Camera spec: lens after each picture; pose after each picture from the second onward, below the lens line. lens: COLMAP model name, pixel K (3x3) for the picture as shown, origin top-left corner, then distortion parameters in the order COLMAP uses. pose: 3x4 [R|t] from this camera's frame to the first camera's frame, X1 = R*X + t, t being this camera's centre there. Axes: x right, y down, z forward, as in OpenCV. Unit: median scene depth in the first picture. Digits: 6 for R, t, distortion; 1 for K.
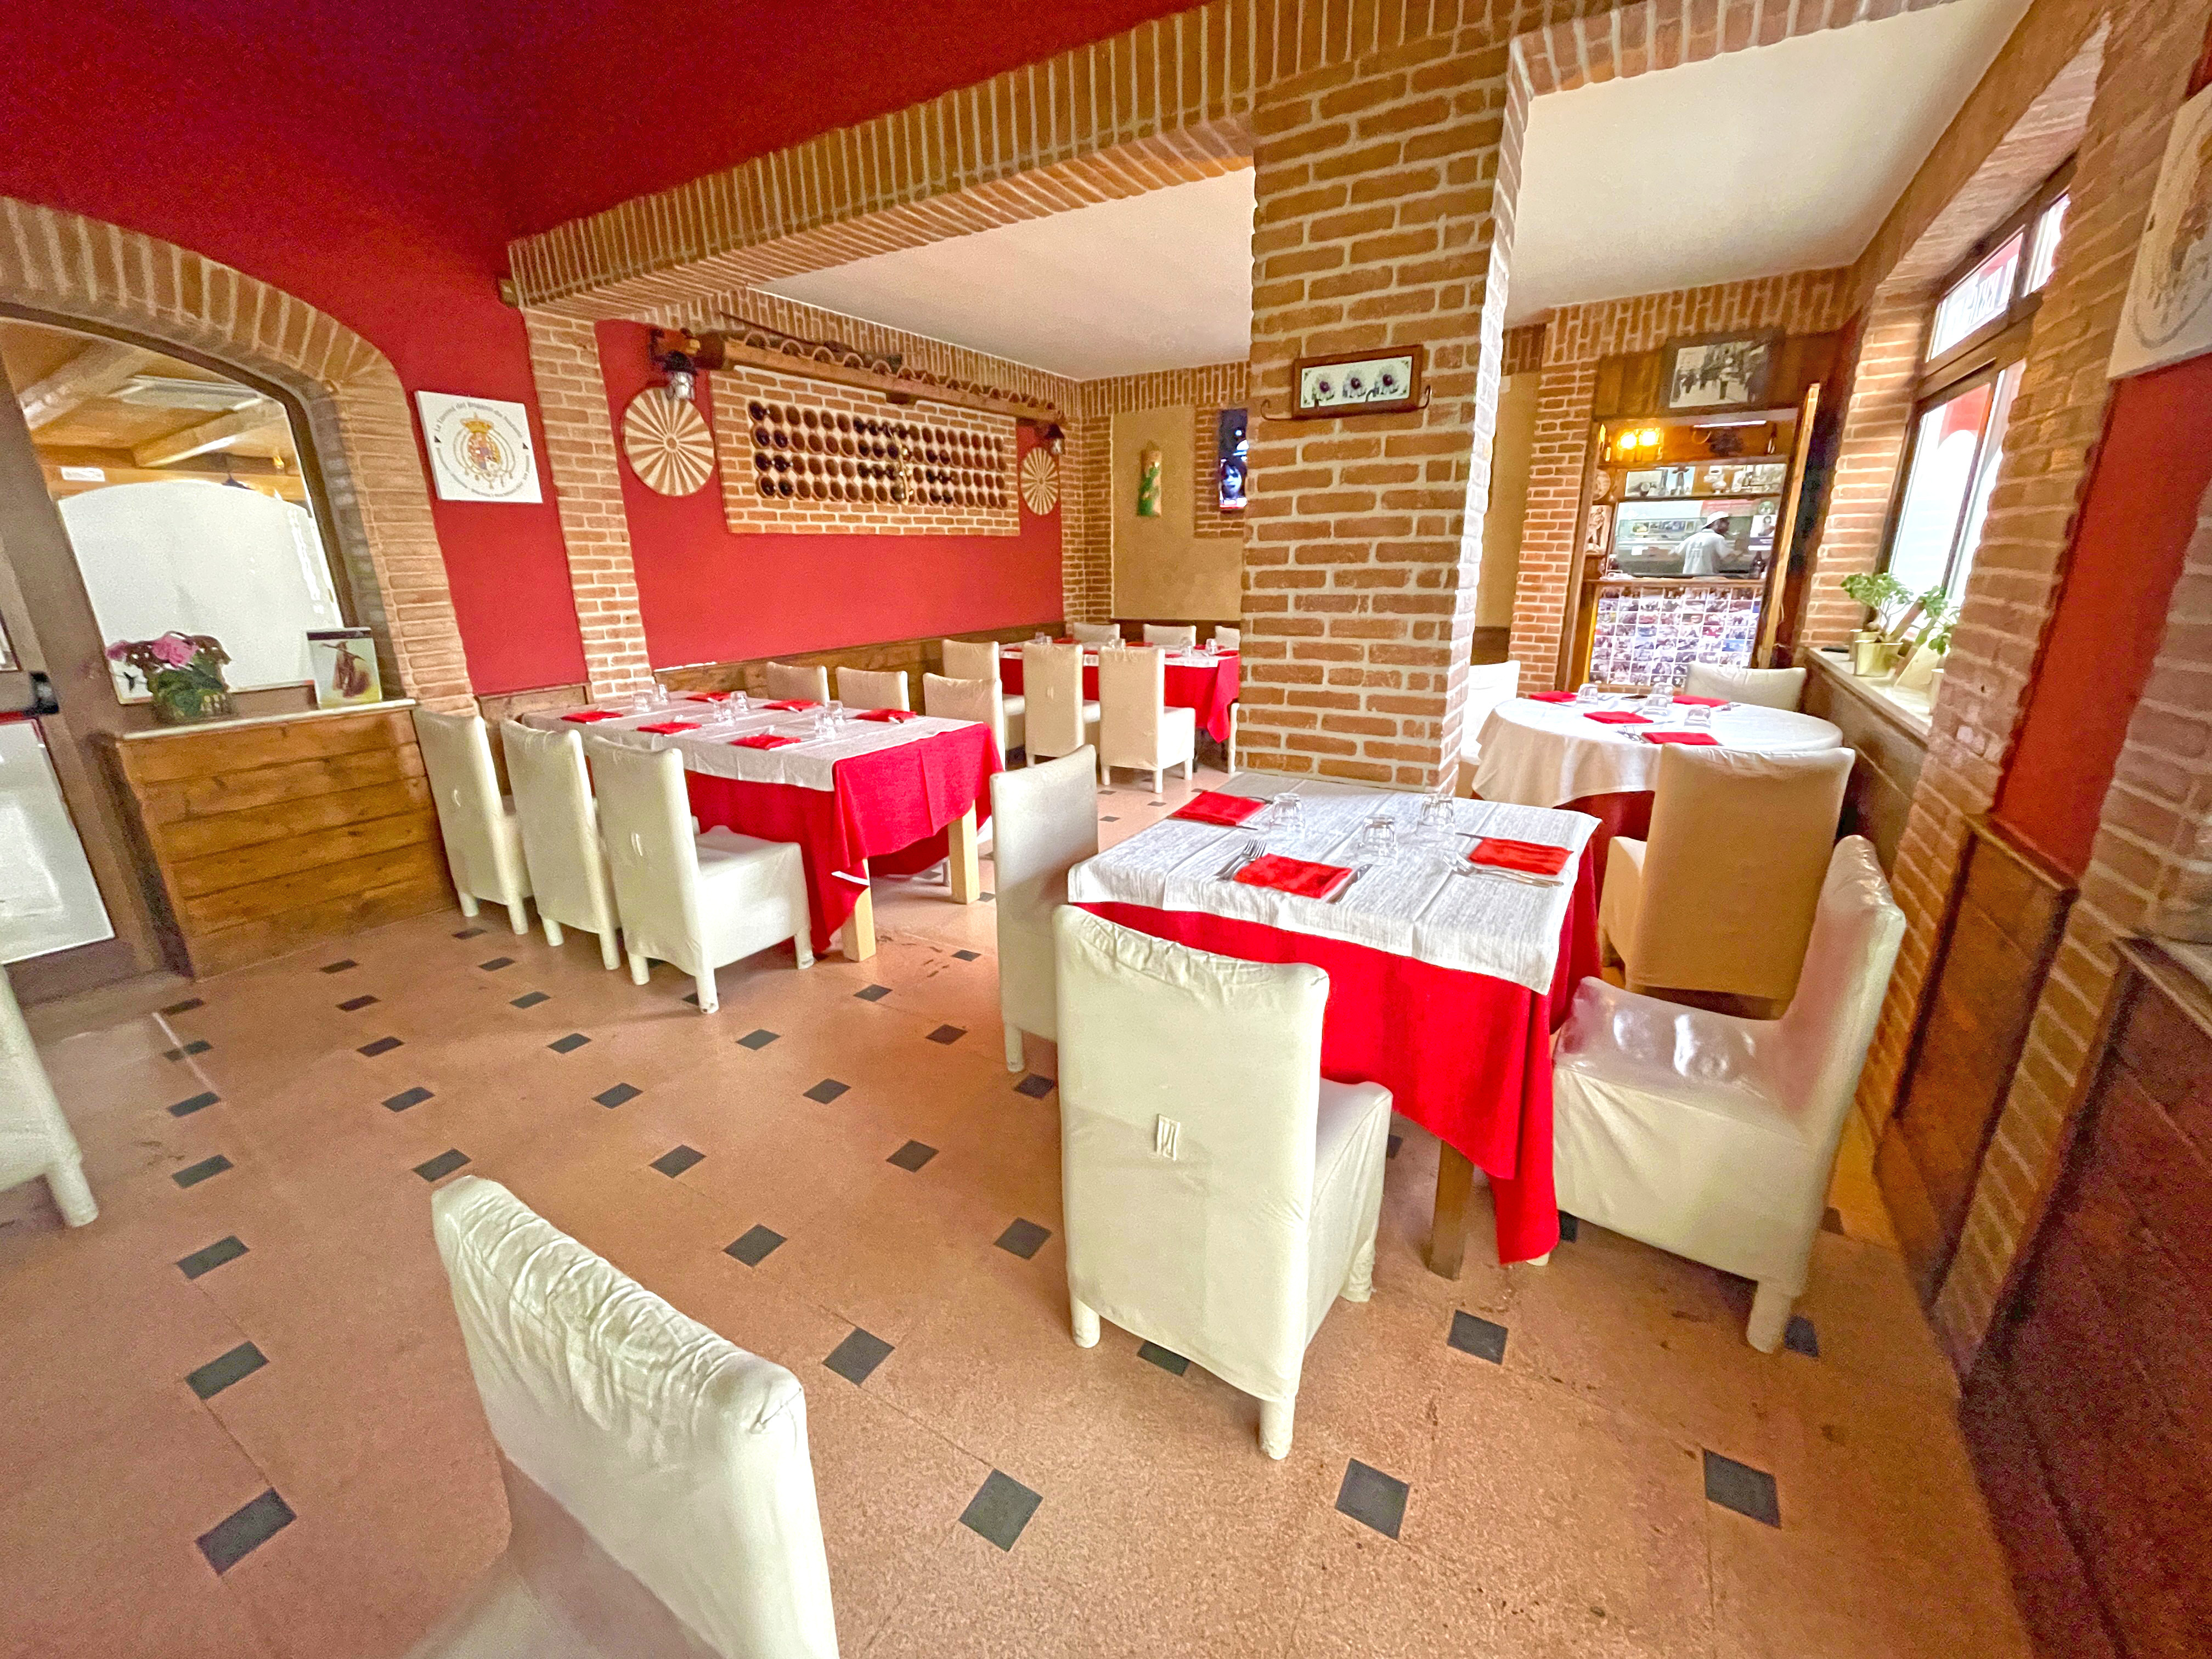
lens RADIAL K [[902.6, 0, 1106.0], [0, 902.6, 829.5], [0, 0, 1]] dist [-0.007269, -0.000389]
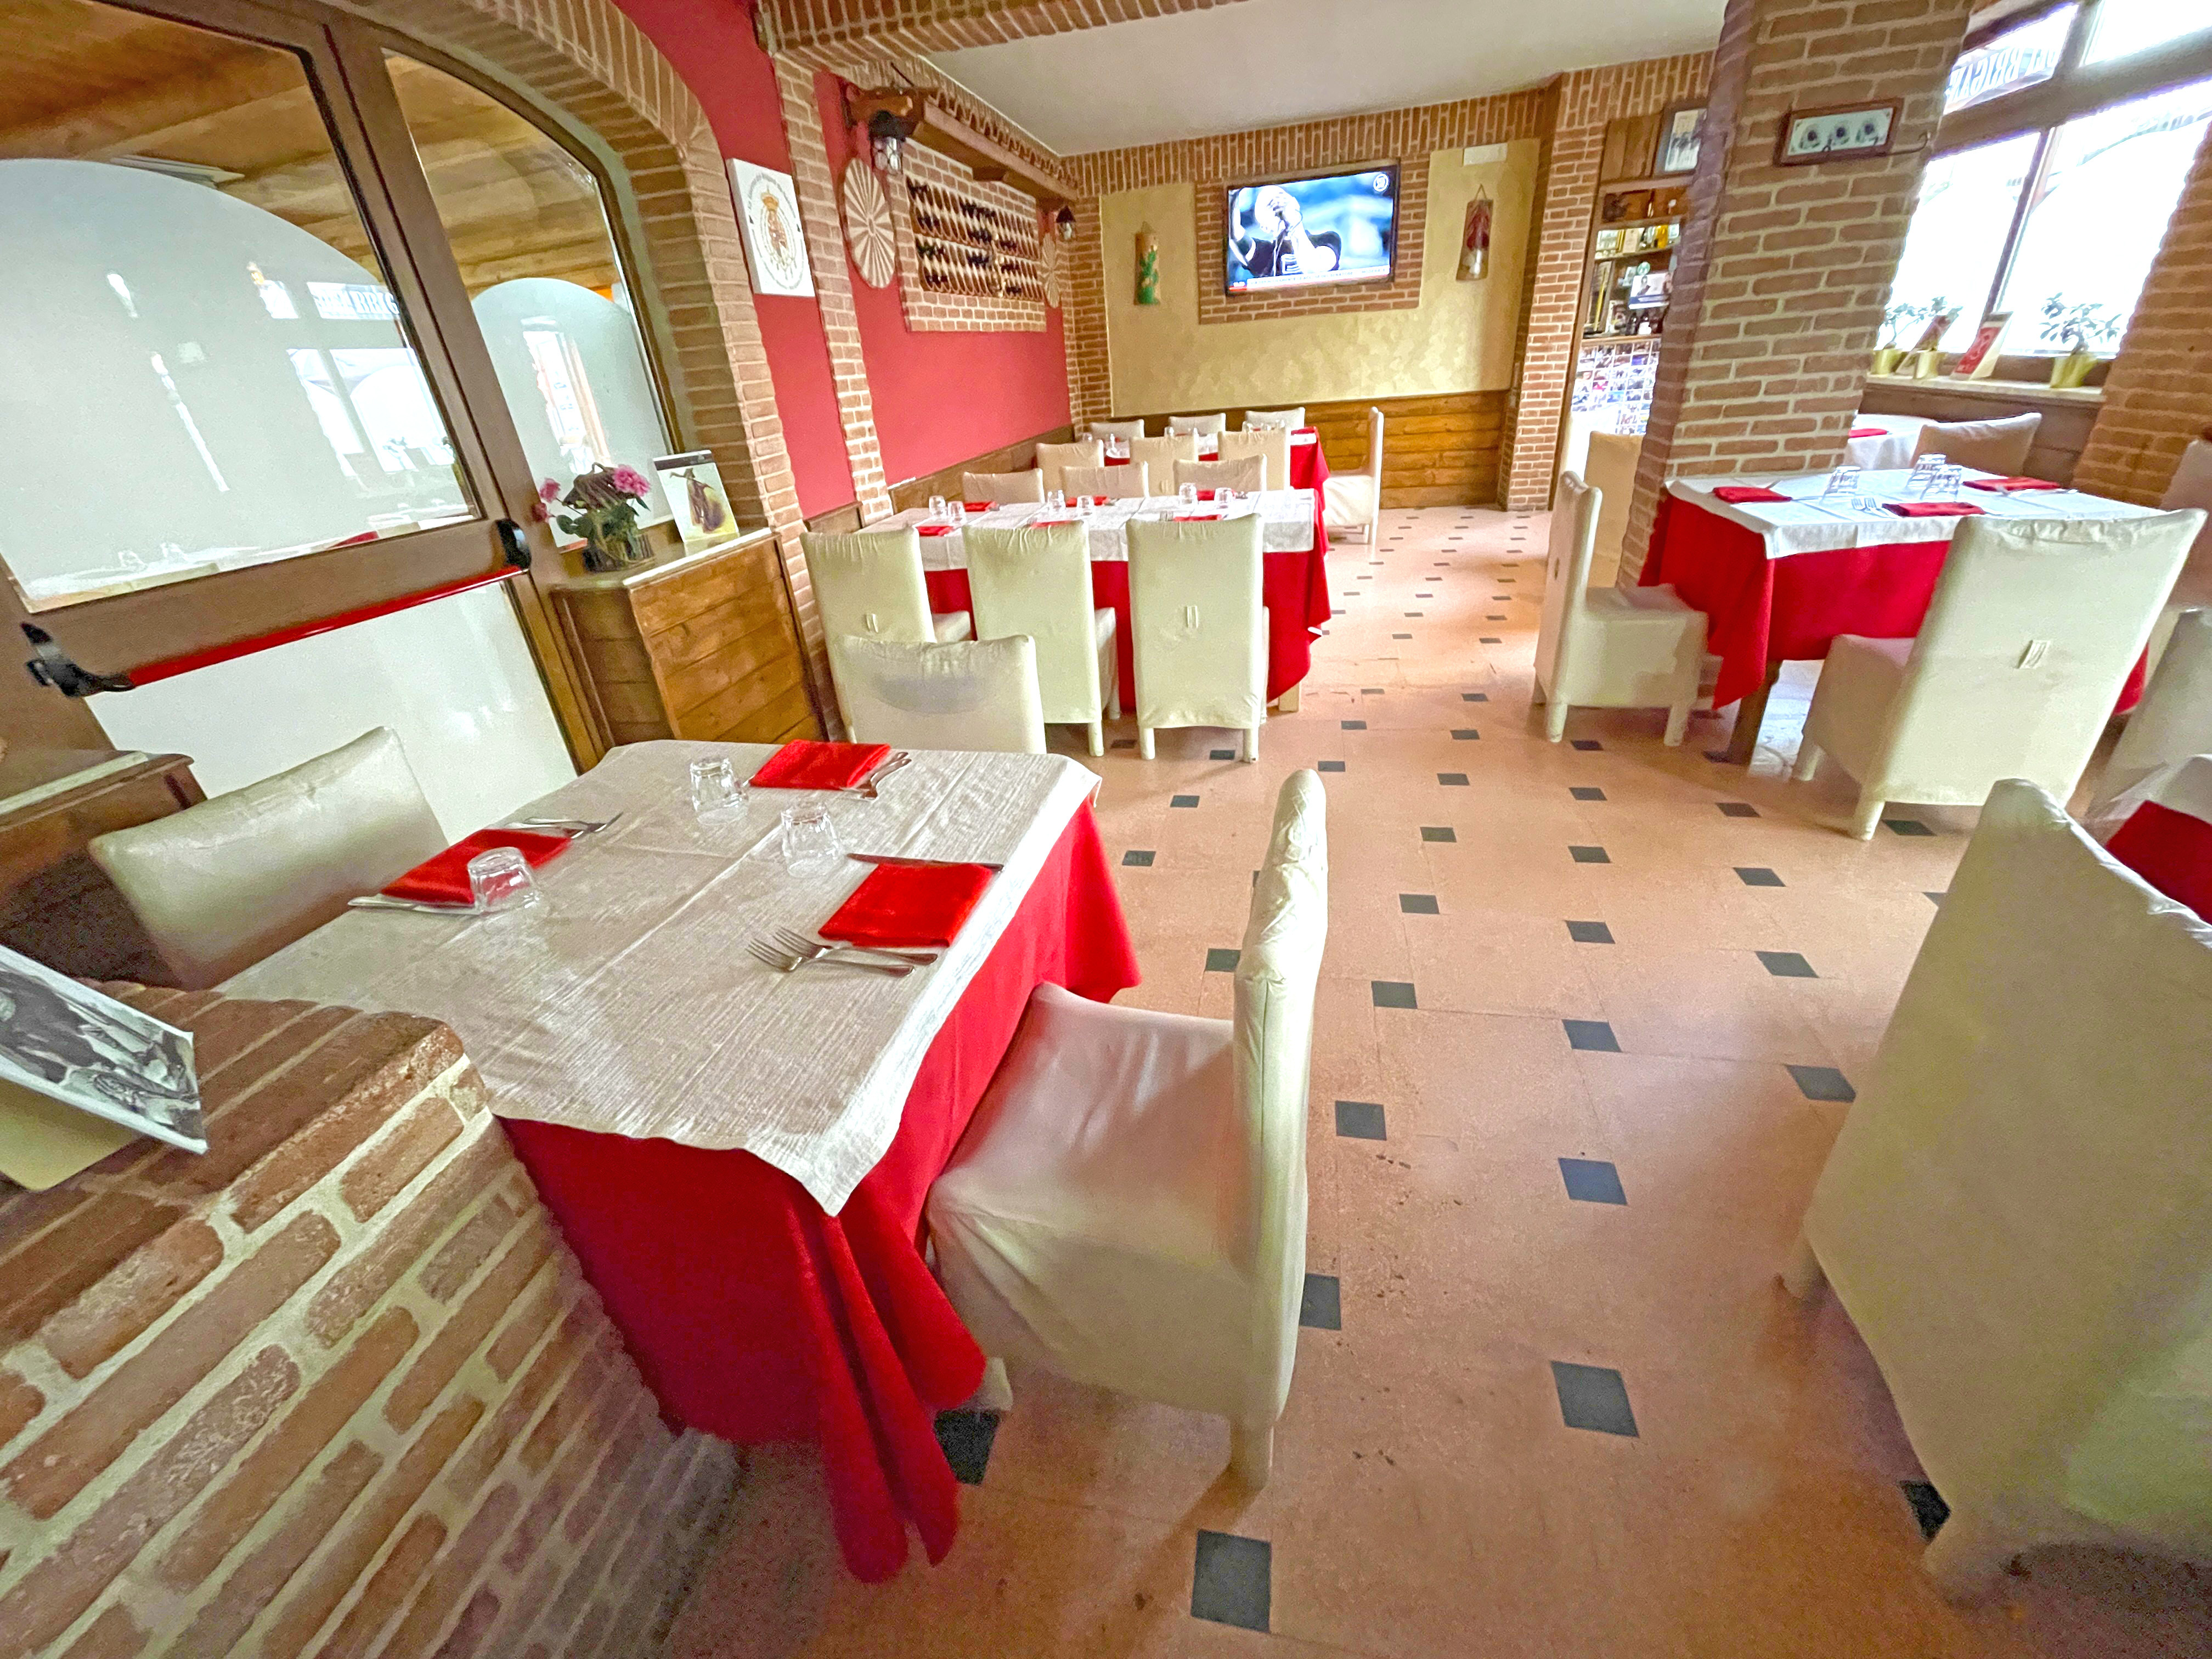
lens RADIAL K [[903.3, 0, 1098.5], [0, 903.3, 829.6], [0, 0, 1]] dist [0.000643, 0.000630]
pose [[0.944246, -0.202732, 0.259419, -0.602797], [0.155765, 0.969251, 0.190497, 0.025235], [-0.290062, -0.139467, 0.946791, -0.020500]]
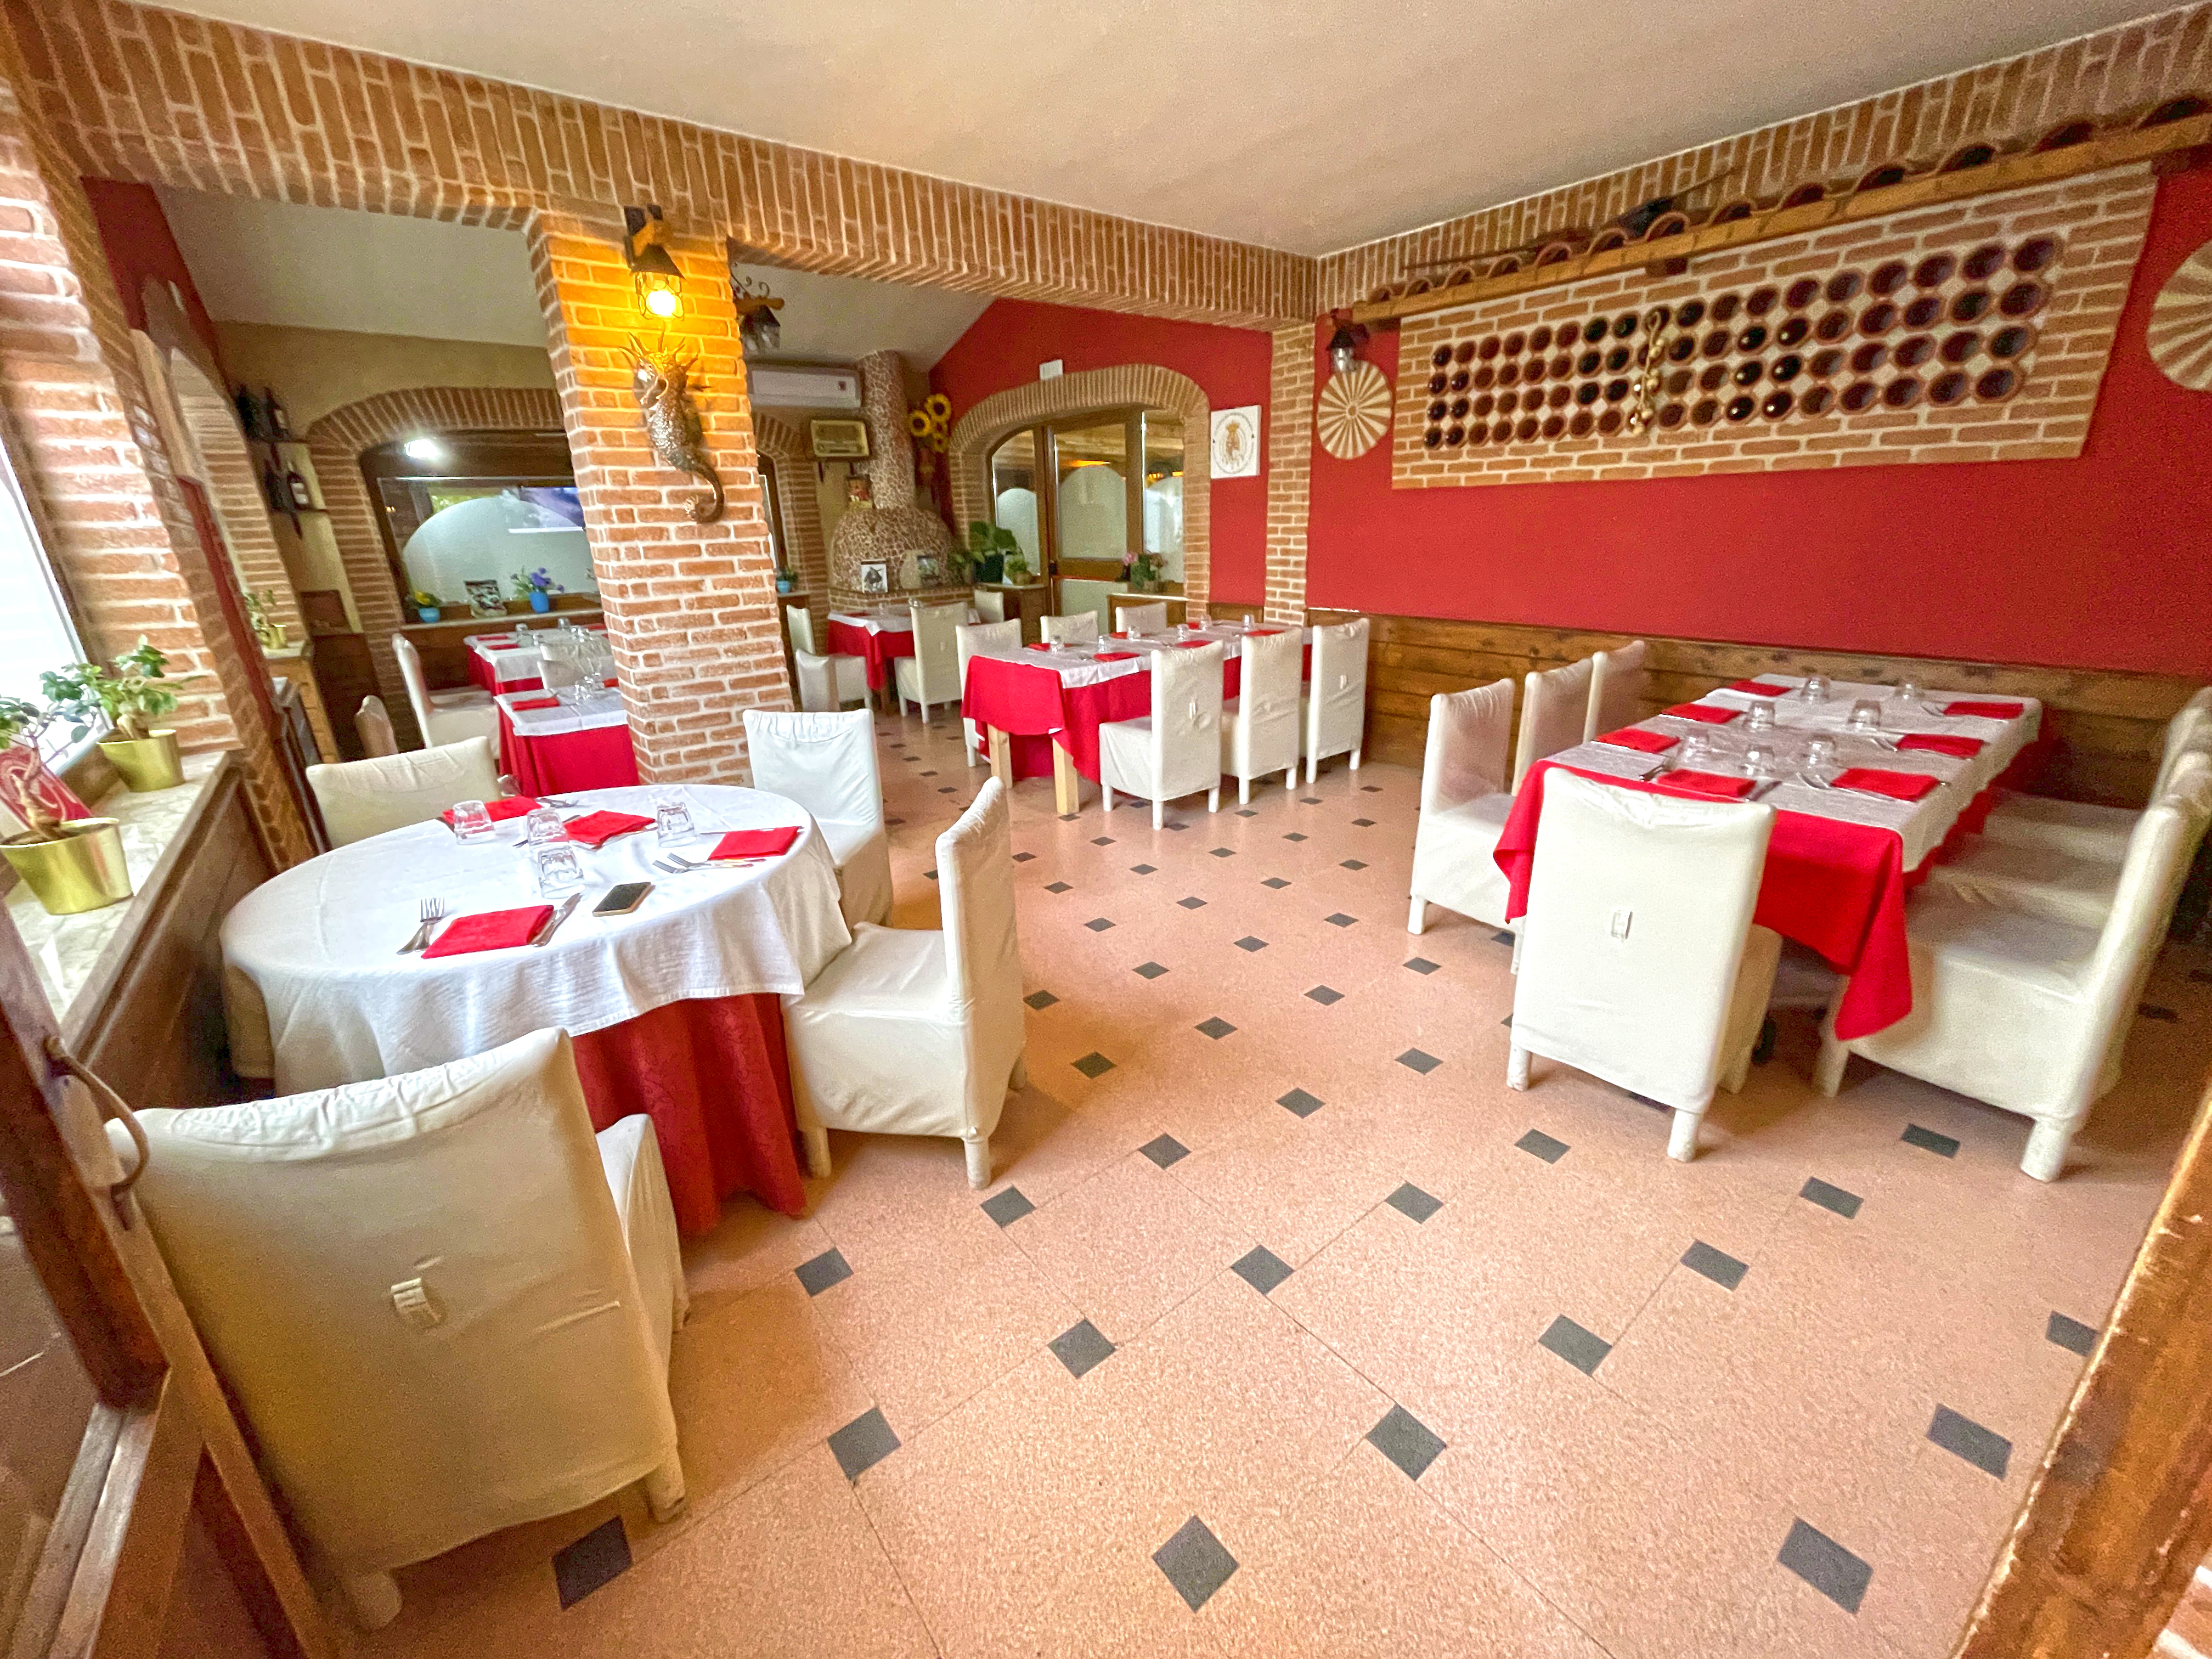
lens RADIAL K [[903.3, 0, 1098.5], [0, 903.3, 829.6], [0, 0, 1]] dist [0.000643, 0.000630]
pose [[-0.360002, 0.328869, -0.873066, 0.764310], [-0.243929, 0.870078, 0.428326, -0.366436], [0.900498, 0.367164, -0.233009, 1.127376]]
